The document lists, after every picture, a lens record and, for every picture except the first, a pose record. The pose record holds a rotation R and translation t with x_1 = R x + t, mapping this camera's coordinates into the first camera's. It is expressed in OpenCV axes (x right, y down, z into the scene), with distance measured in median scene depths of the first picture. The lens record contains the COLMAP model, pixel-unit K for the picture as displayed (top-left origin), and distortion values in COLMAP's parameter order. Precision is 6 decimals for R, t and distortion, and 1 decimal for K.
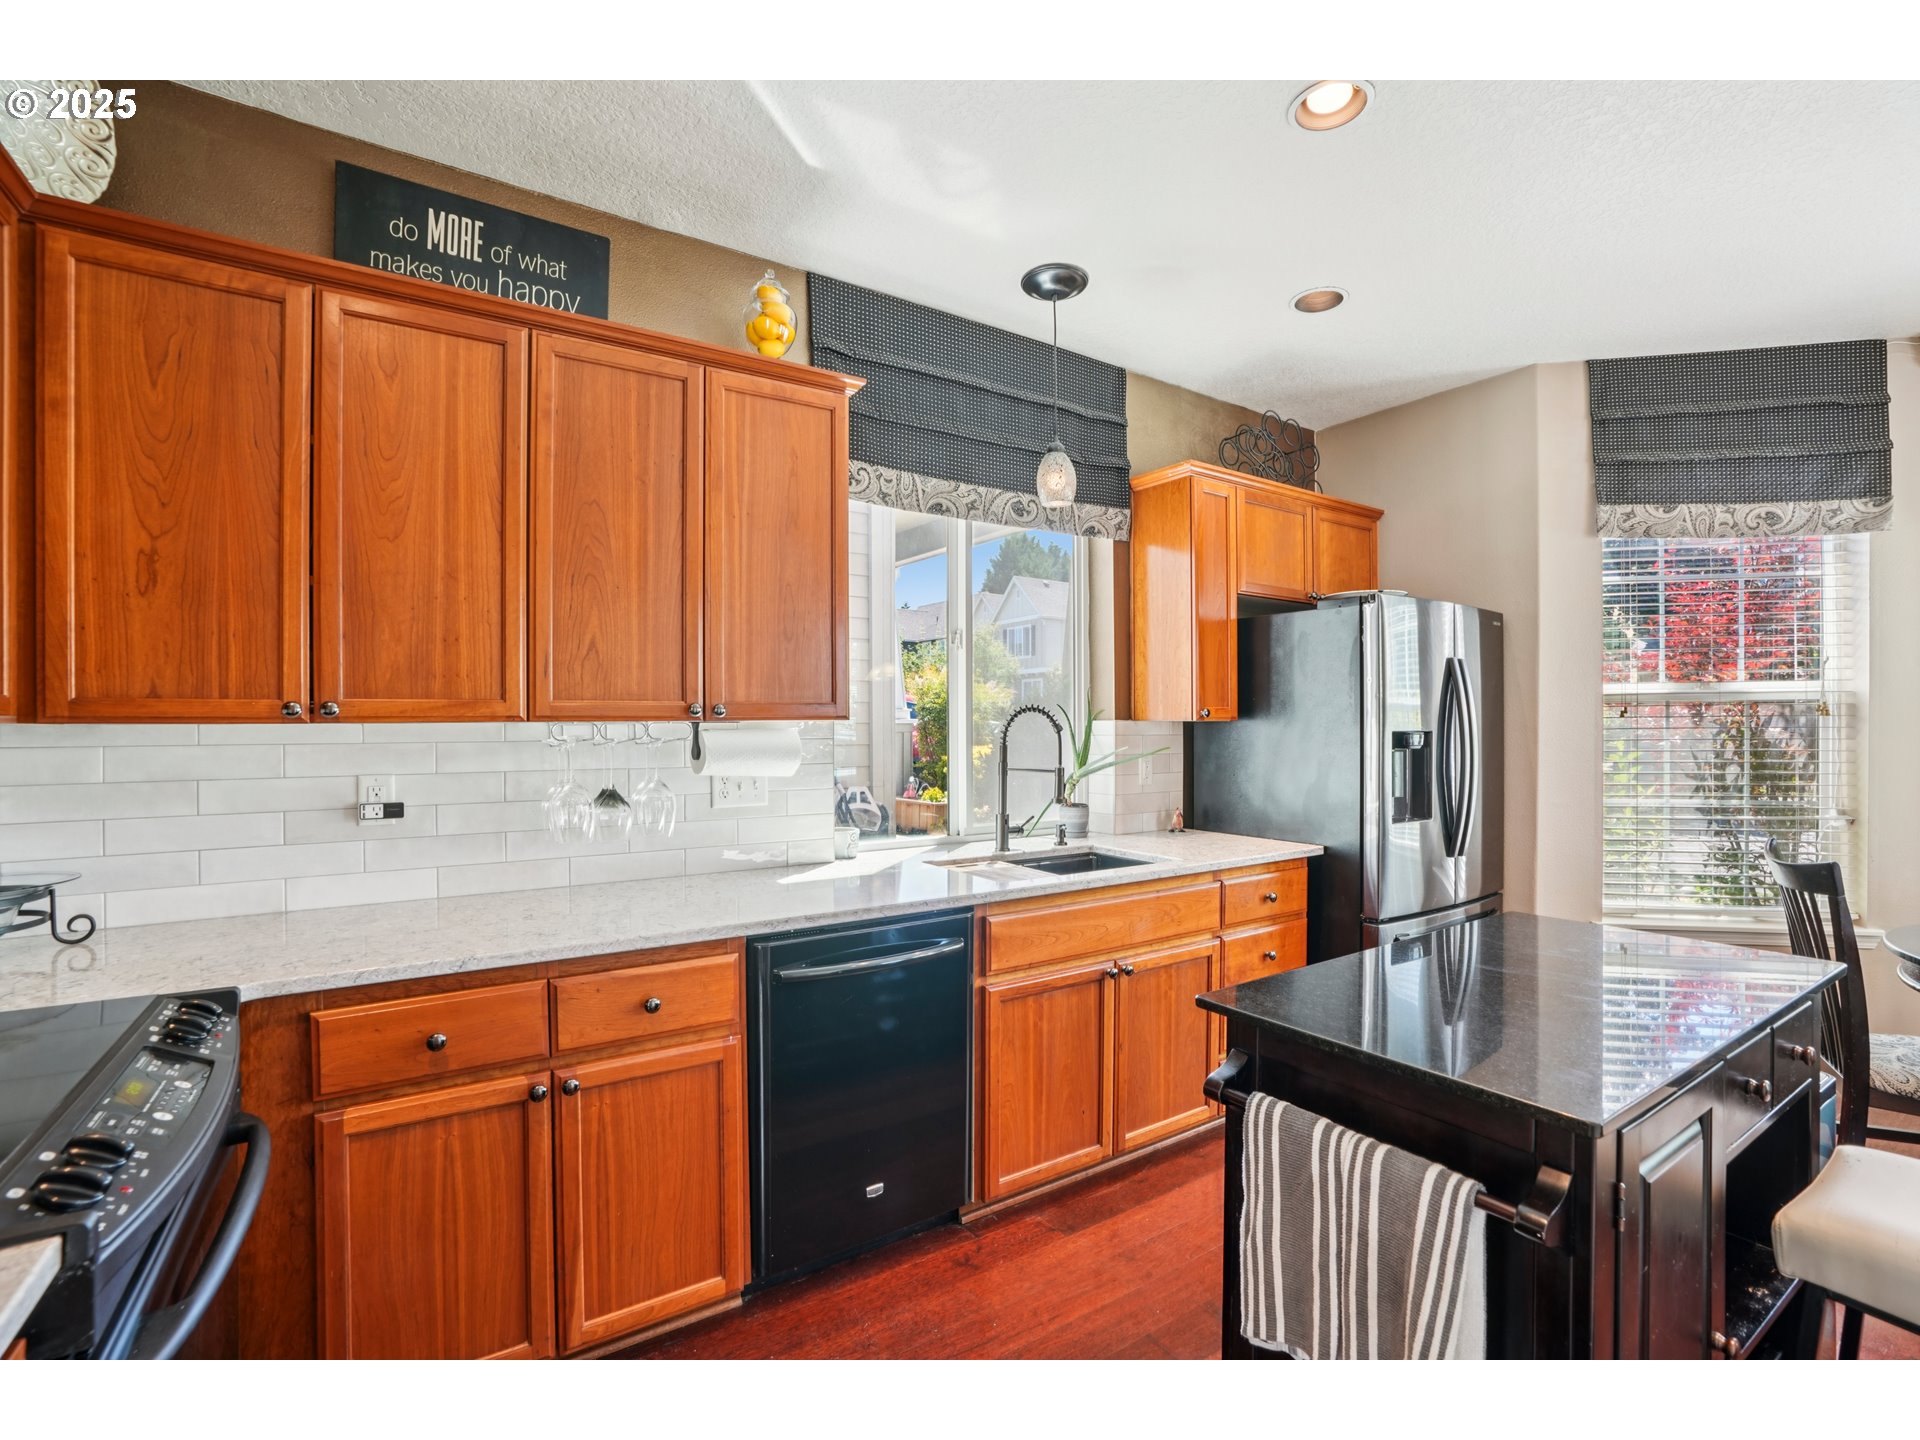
lens RADIAL K [[842.7, 0, 987.3], [0, 842.7, 726.2], [0, 0, 1]] dist [-0.042463, 0.009554]
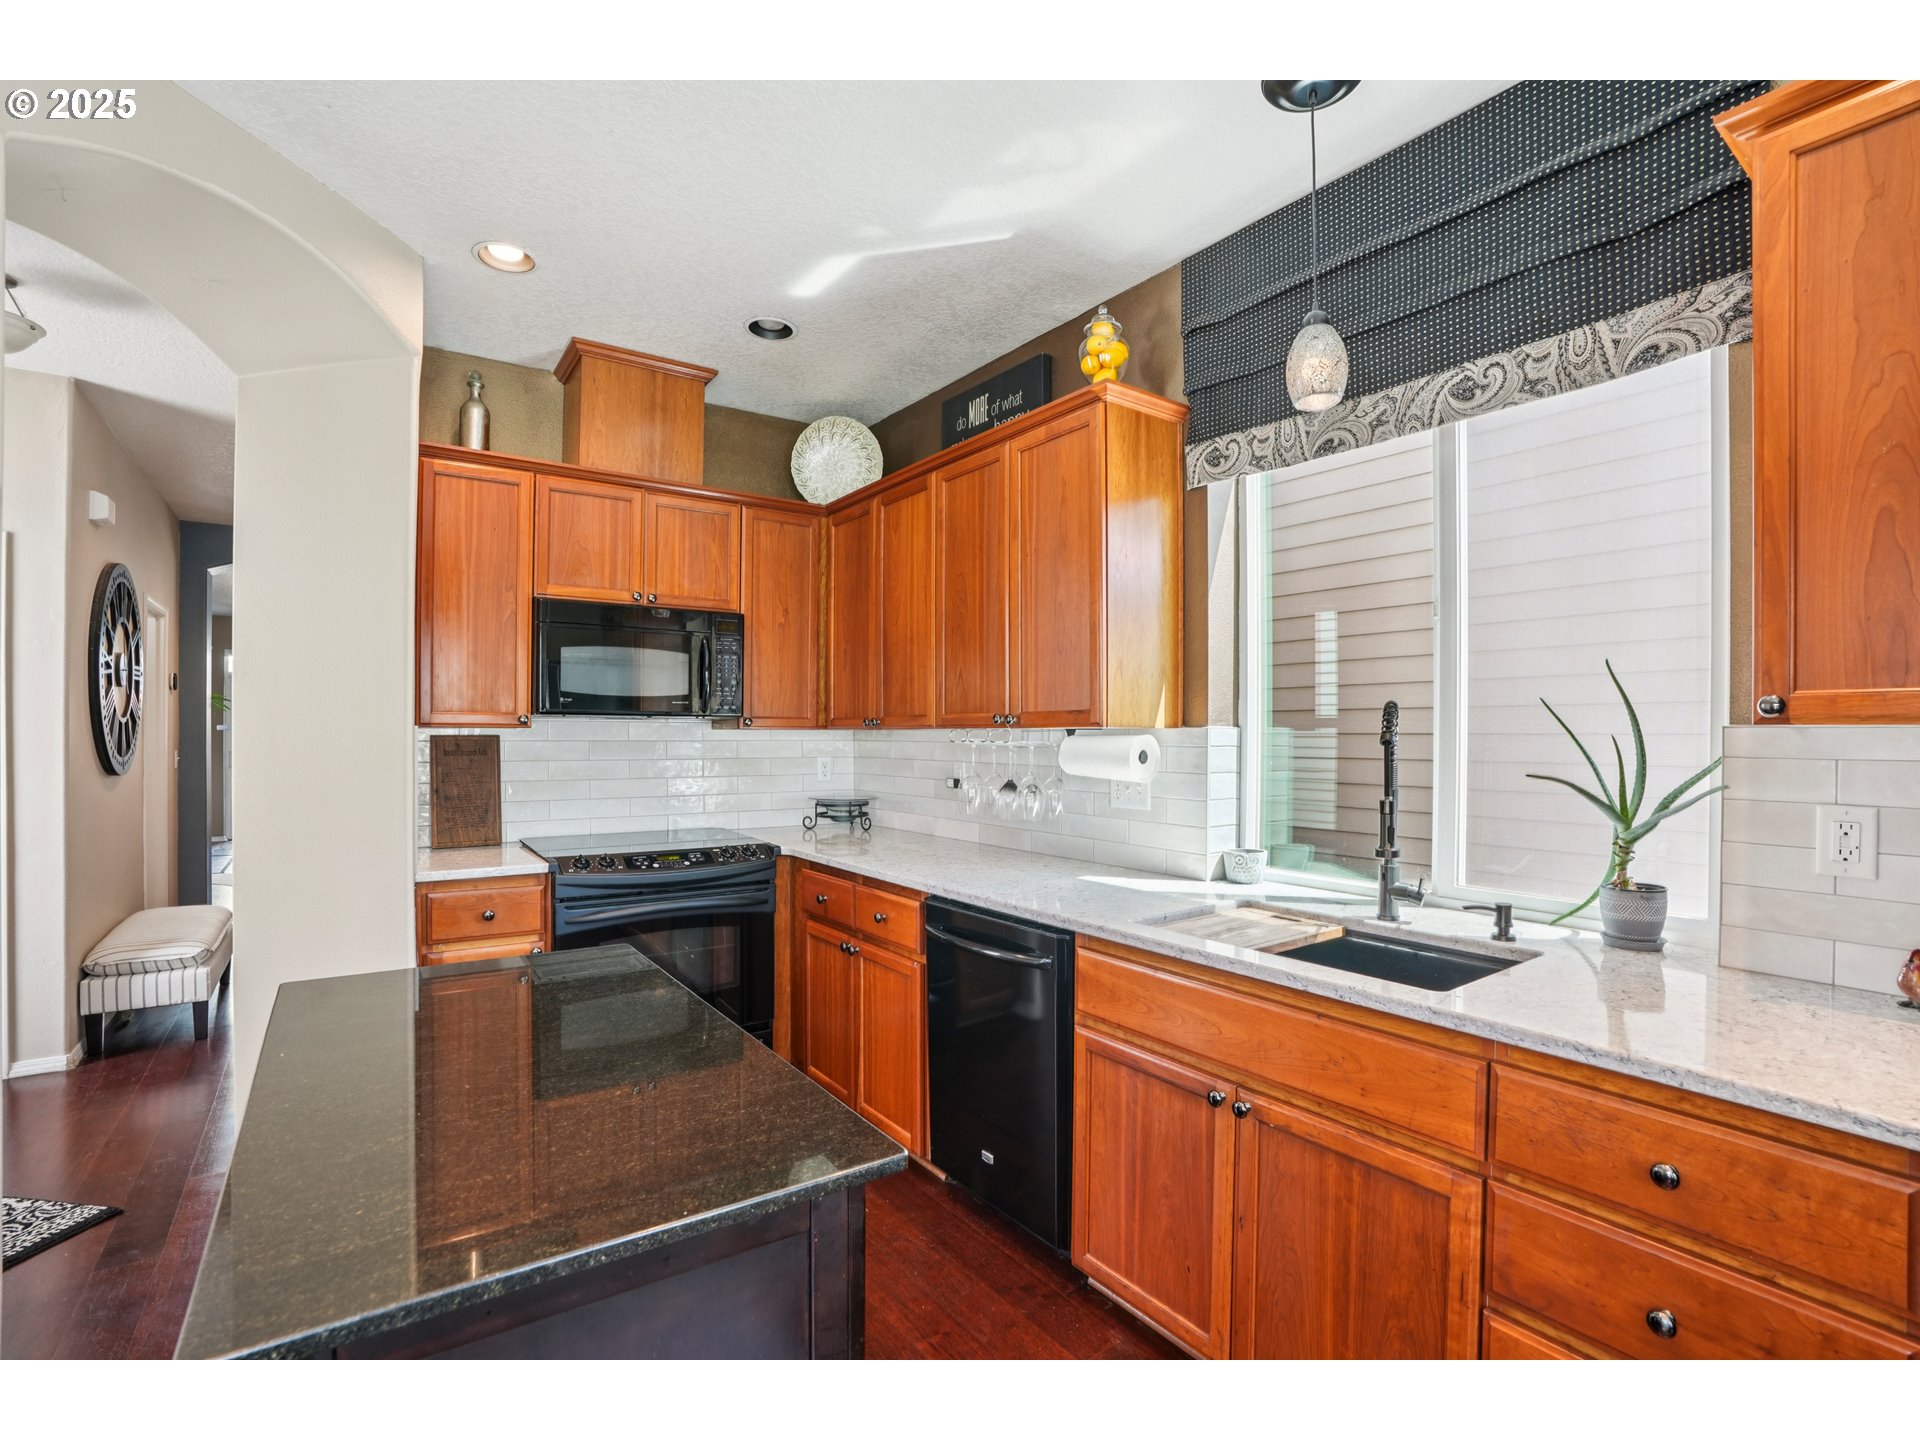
lens RADIAL K [[884.7, 0, 963.6], [0, 884.7, 732.2], [0, 0, 1]] dist [-0.054146, 0.027937]
pose [[0.058125, 0.003380, -0.998304, 0.898800], [-0.007382, 0.999968, 0.002956, -0.003218], [0.998282, 0.007198, 0.058148, 0.800092]]
